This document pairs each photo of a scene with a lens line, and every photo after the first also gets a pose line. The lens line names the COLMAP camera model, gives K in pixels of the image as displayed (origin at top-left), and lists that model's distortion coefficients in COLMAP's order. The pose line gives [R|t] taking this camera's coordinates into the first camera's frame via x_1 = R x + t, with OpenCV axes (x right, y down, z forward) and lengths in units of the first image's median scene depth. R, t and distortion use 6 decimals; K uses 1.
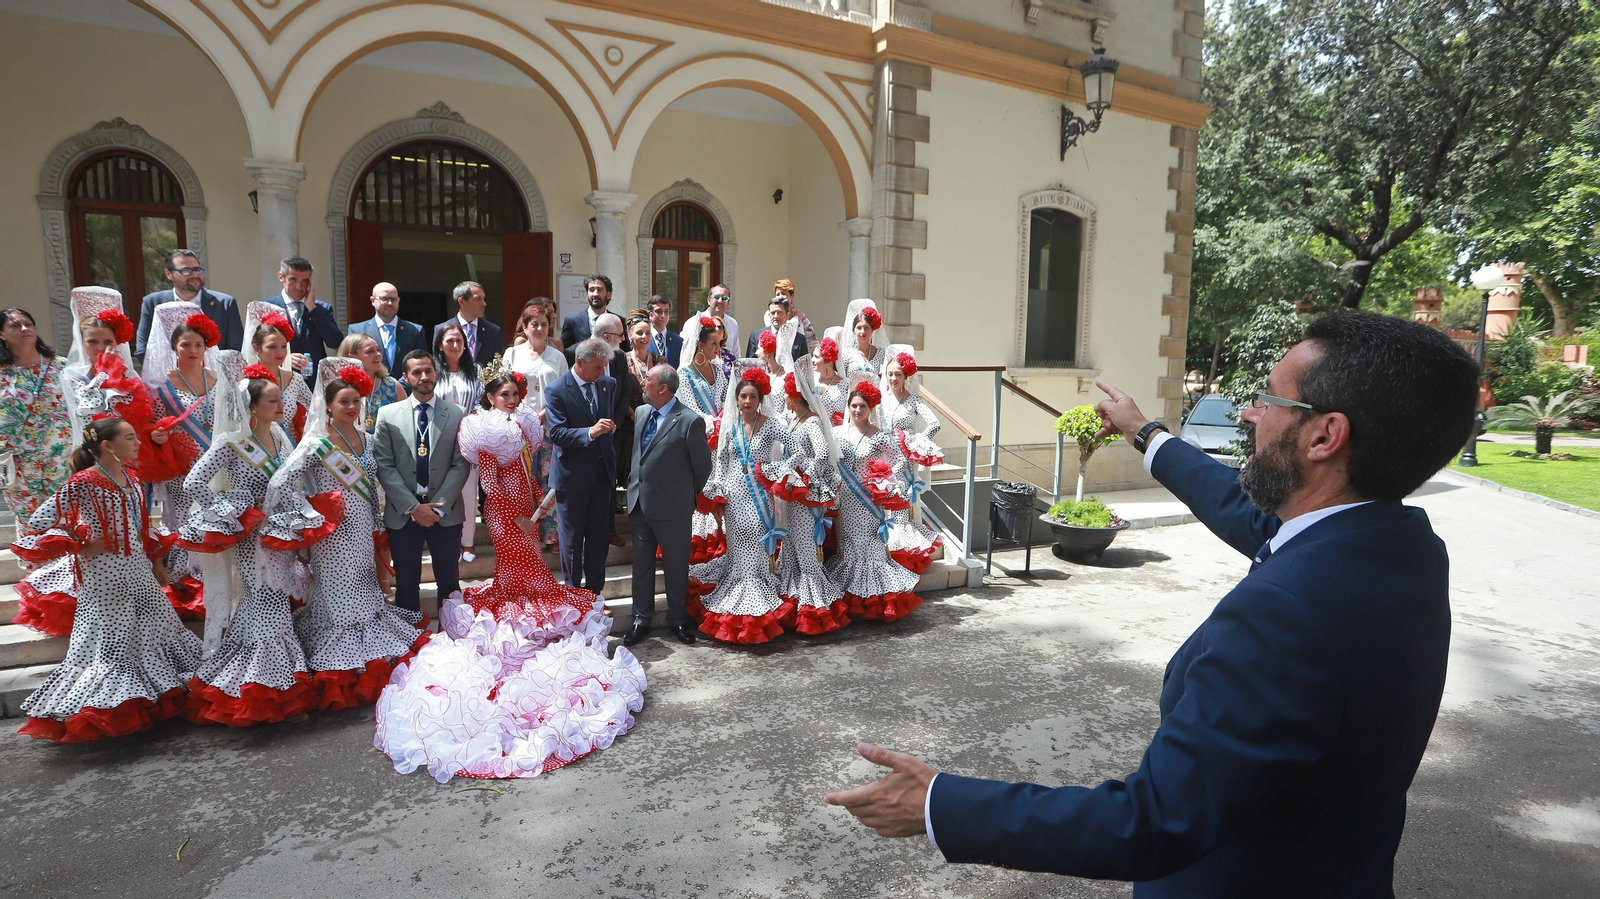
lens RADIAL K [[844.1, 0, 800.0], [0, 844.1, 449.5], [0, 0, 1]] dist [-0.072143, 0.043201]
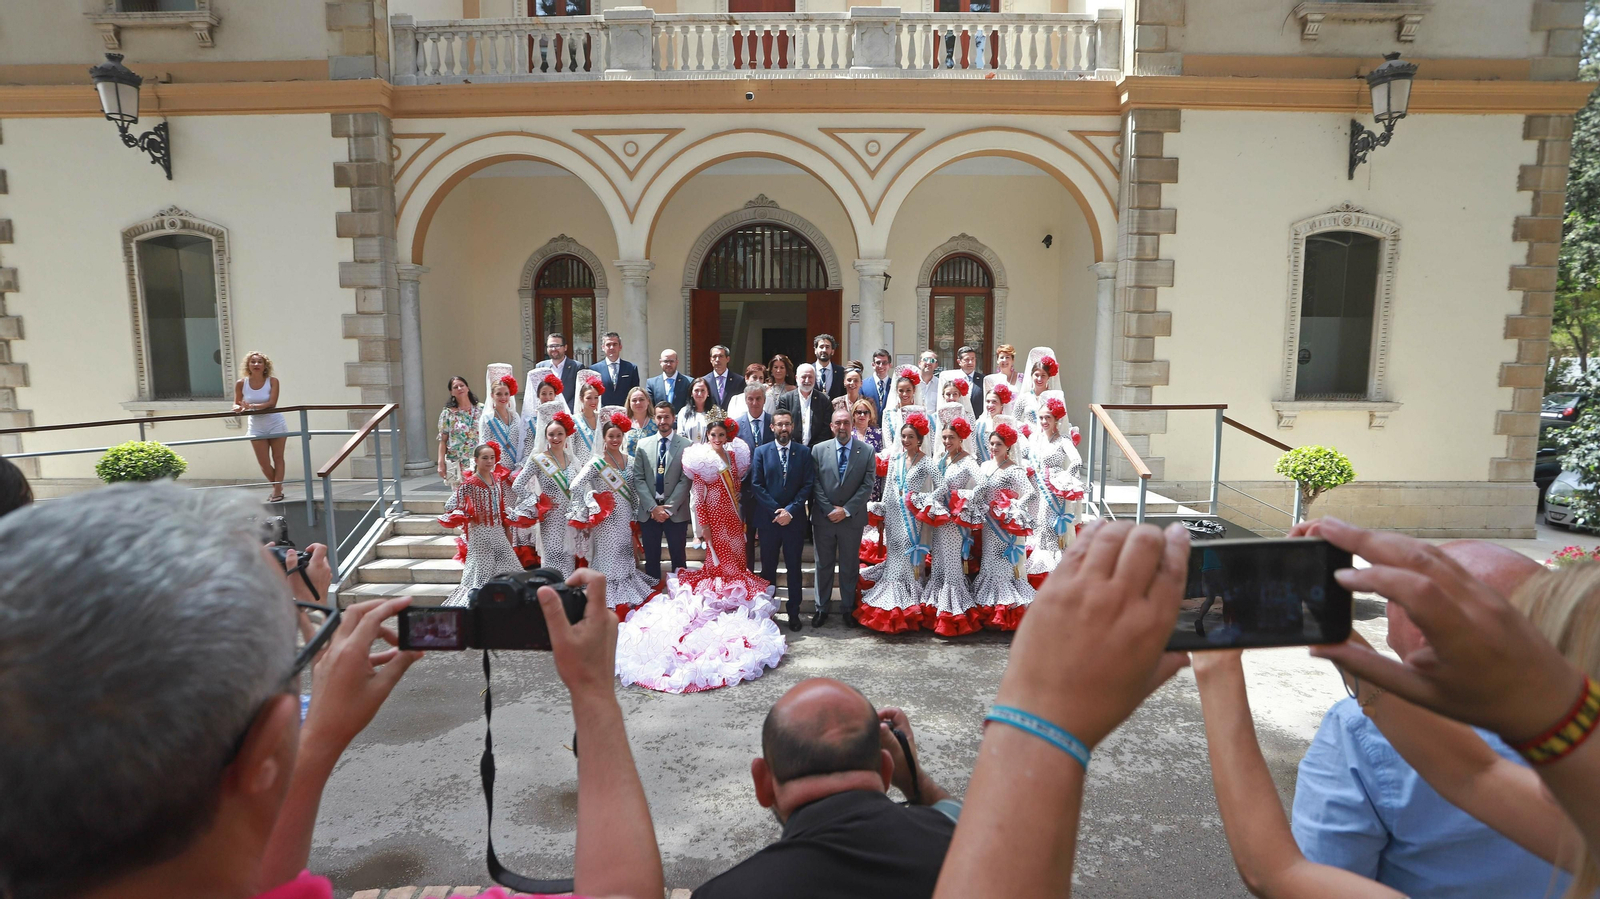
lens RADIAL K [[798.0, 0, 800.0], [0, 798.0, 449.5], [0, 0, 1]] dist [-0.037190, 0.020928]
pose [[0.883955, 0.034751, -0.466278, 0.211685], [-0.039206, 0.999231, 0.000146, -0.022297], [0.465925, 0.018152, 0.884638, -0.069216]]
